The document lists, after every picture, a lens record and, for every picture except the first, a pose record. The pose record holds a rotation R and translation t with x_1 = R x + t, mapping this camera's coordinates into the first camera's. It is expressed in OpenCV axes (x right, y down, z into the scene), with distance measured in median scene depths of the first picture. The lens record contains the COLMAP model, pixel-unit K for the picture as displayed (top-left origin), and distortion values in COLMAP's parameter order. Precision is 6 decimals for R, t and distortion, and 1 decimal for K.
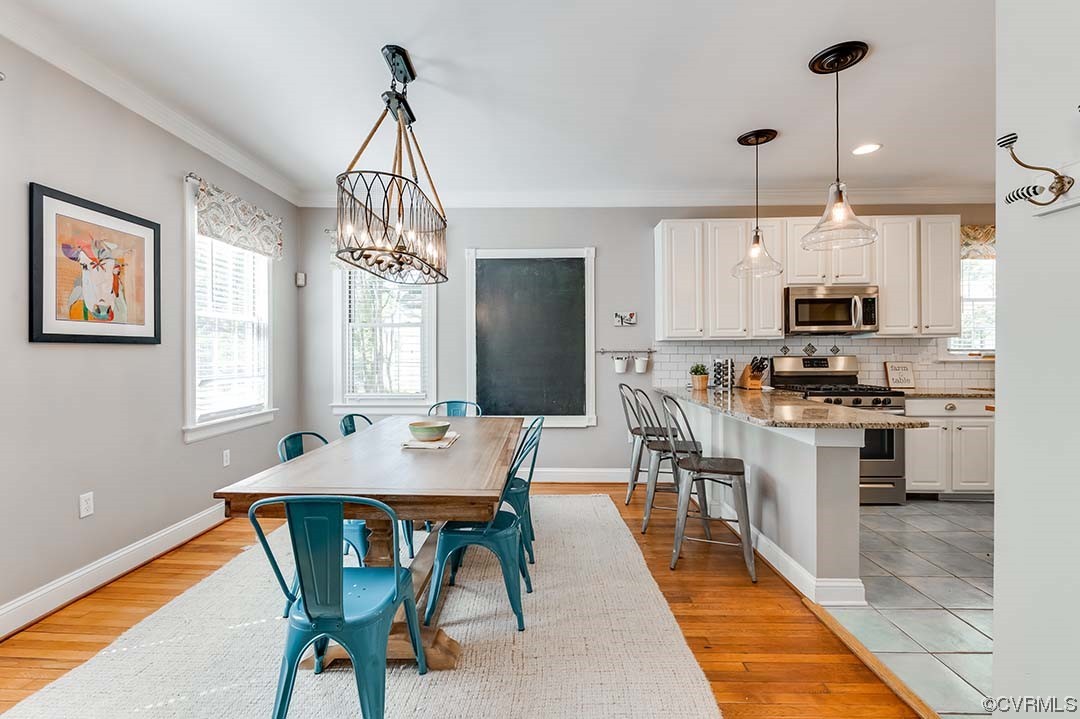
lens RADIAL K [[480.1, 0, 537.4], [0, 480.1, 351.8], [0, 0, 1]] dist [-0.000451, -0.000935]
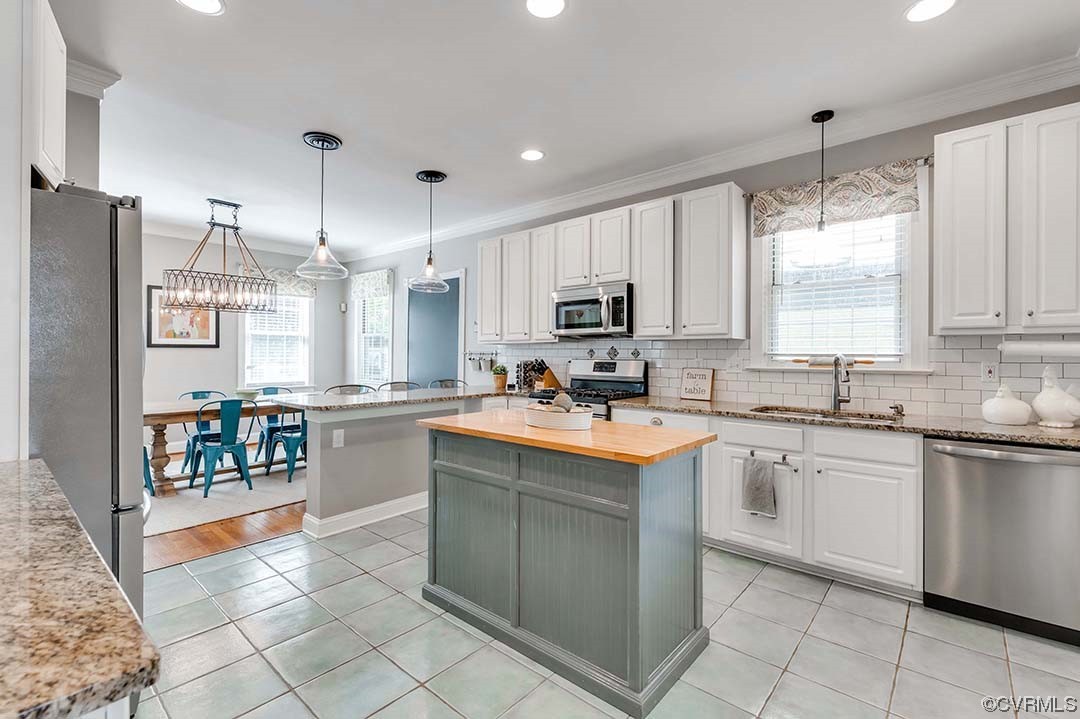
lens RADIAL K [[480.1, 0, 538.0], [0, 480.1, 355.0], [0, 0, 1]] dist [-0.000451, -0.000935]
pose [[0.766642, 0.009410, -0.642006, 1.144023], [-0.007469, 0.999956, 0.005736, -0.005078], [0.642032, 0.000398, 0.766678, 0.195935]]
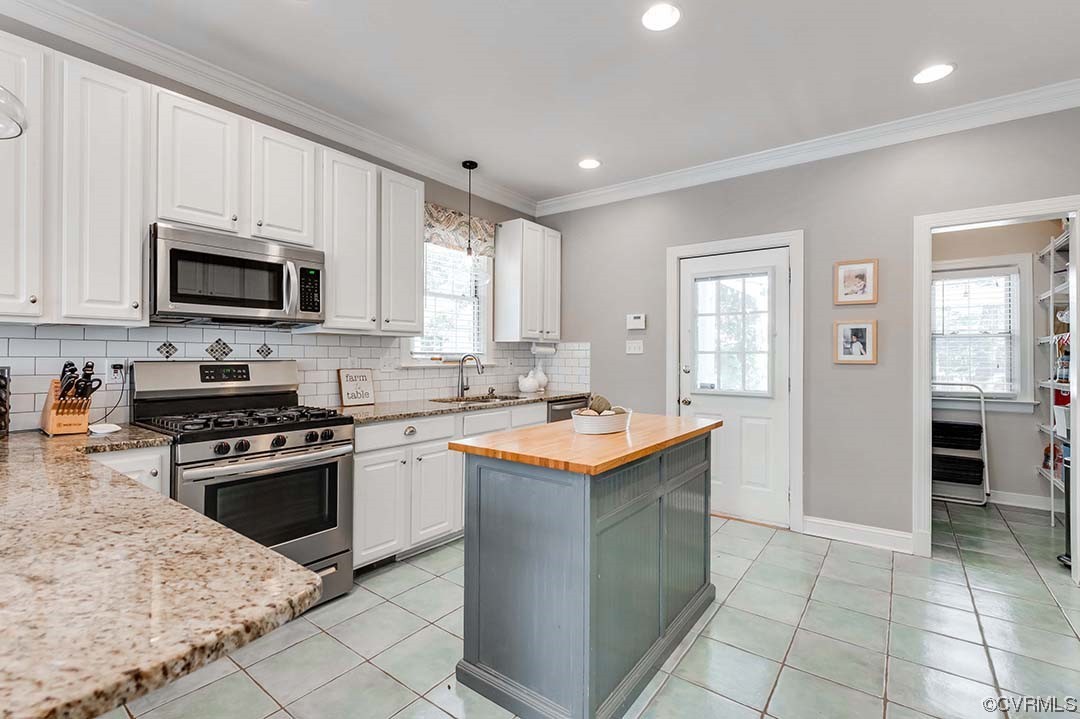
lens RADIAL K [[480.1, 0, 536.5], [0, 480.1, 356.0], [0, 0, 1]] dist [-0.000451, -0.000935]
pose [[0.585073, 0.006821, 0.810952, 0.348857], [-0.009012, 0.999958, -0.001909, 0.000804], [-0.810930, -0.006192, 0.585110, 0.383093]]
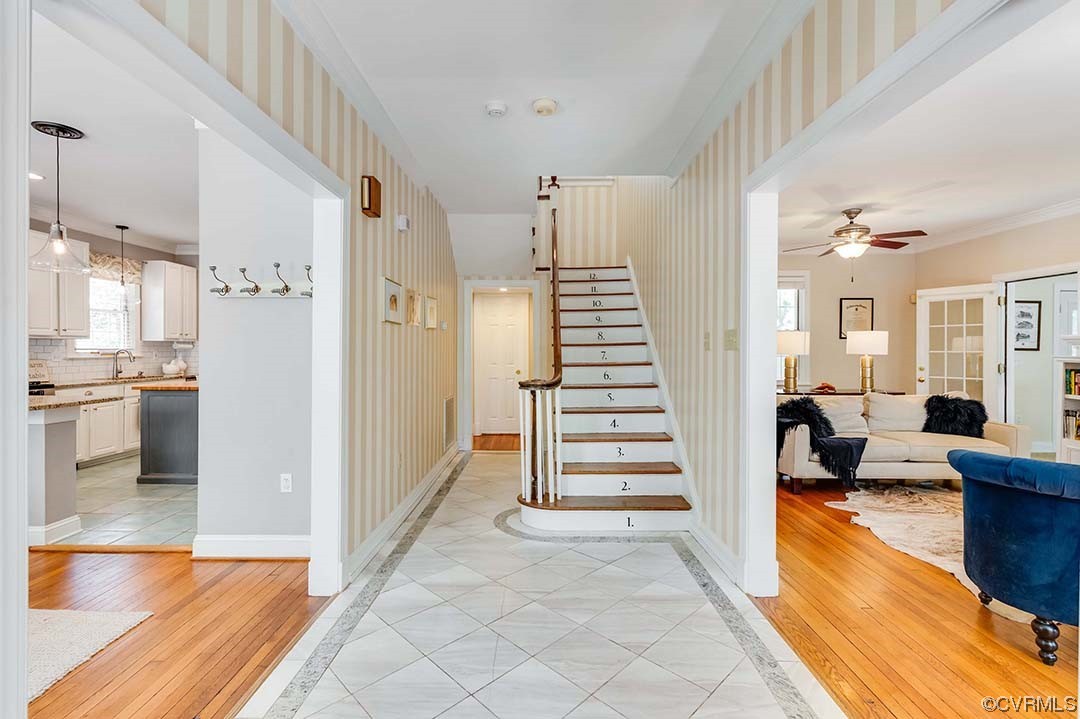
lens RADIAL K [[480.1, 0, 537.0], [0, 480.1, 351.6], [0, 0, 1]] dist [-0.000451, -0.000935]
pose [[-0.014839, -0.002651, 0.999886, -0.415588], [-0.002711, 0.999993, 0.002611, -0.003863], [-0.999886, -0.002672, -0.014846, -0.176124]]
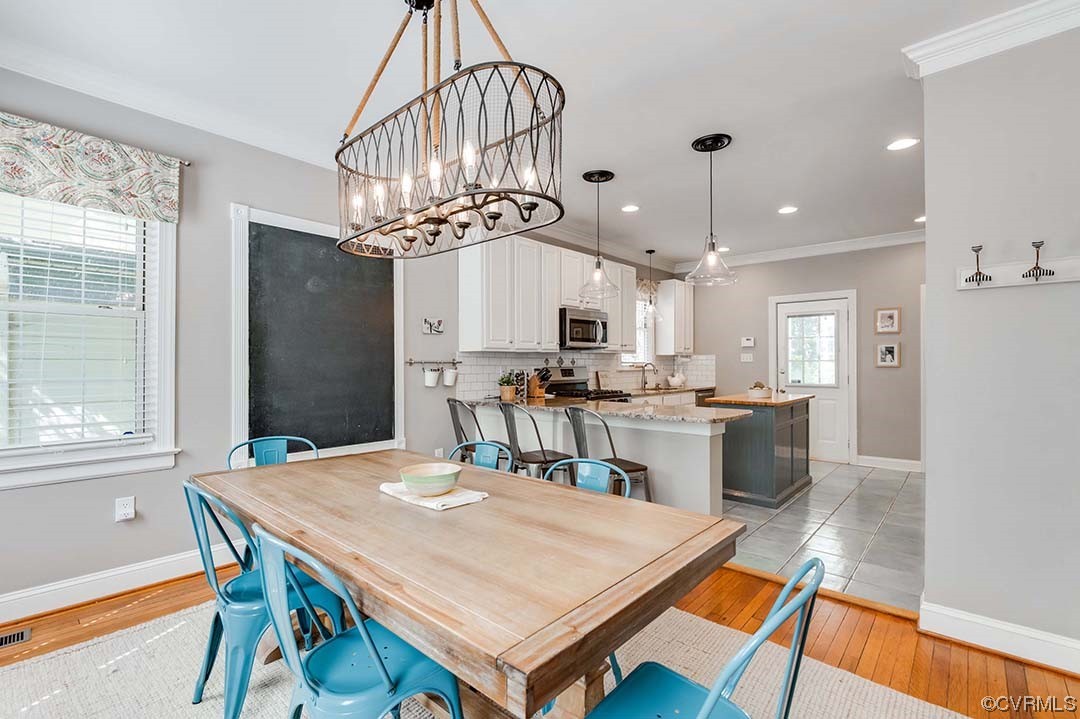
lens RADIAL K [[480.1, 0, 538.4], [0, 480.1, 362.2], [0, 0, 1]] dist [-0.000451, -0.000935]
pose [[0.649527, 0.004627, 0.760325, -0.402252], [-0.002884, 0.999989, -0.003621, 0.001348], [-0.760333, 0.000159, 0.649533, 0.288303]]
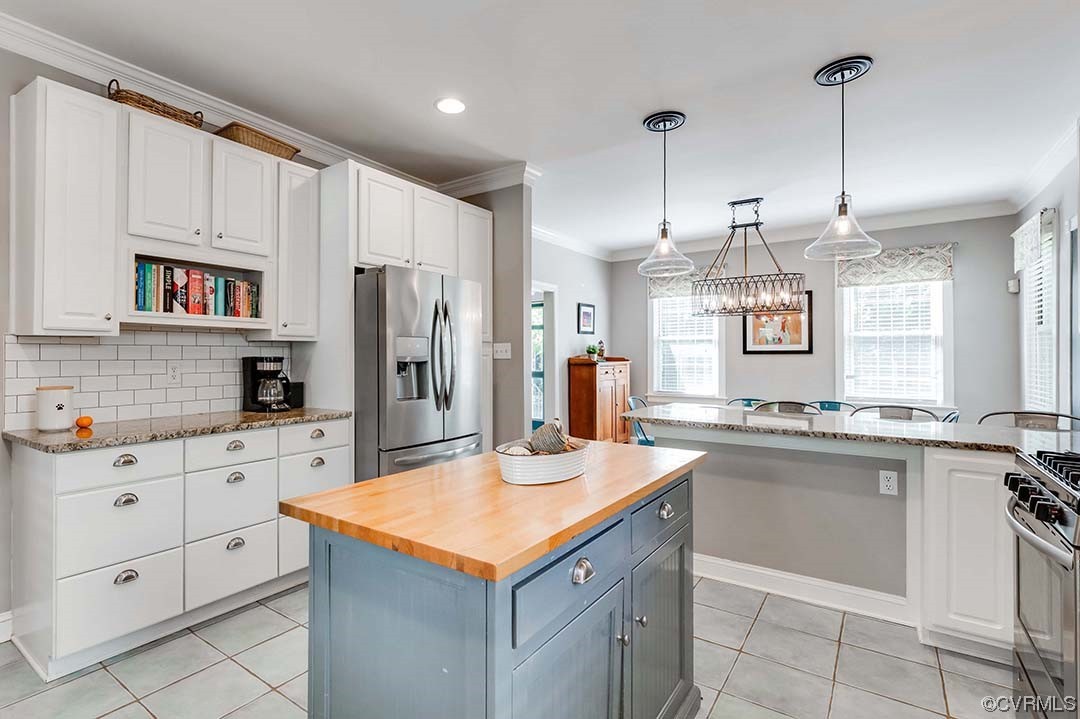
lens RADIAL K [[527.0, 0, 490.3], [0, 527.0, 355.0], [0, 0, 1]] dist [0.001012, 0.000159]
pose [[-0.579182, -0.001509, -0.815197, 1.140232], [0.000990, 0.999996, -0.002555, -0.004967], [0.815198, -0.002287, -0.579178, 0.812859]]
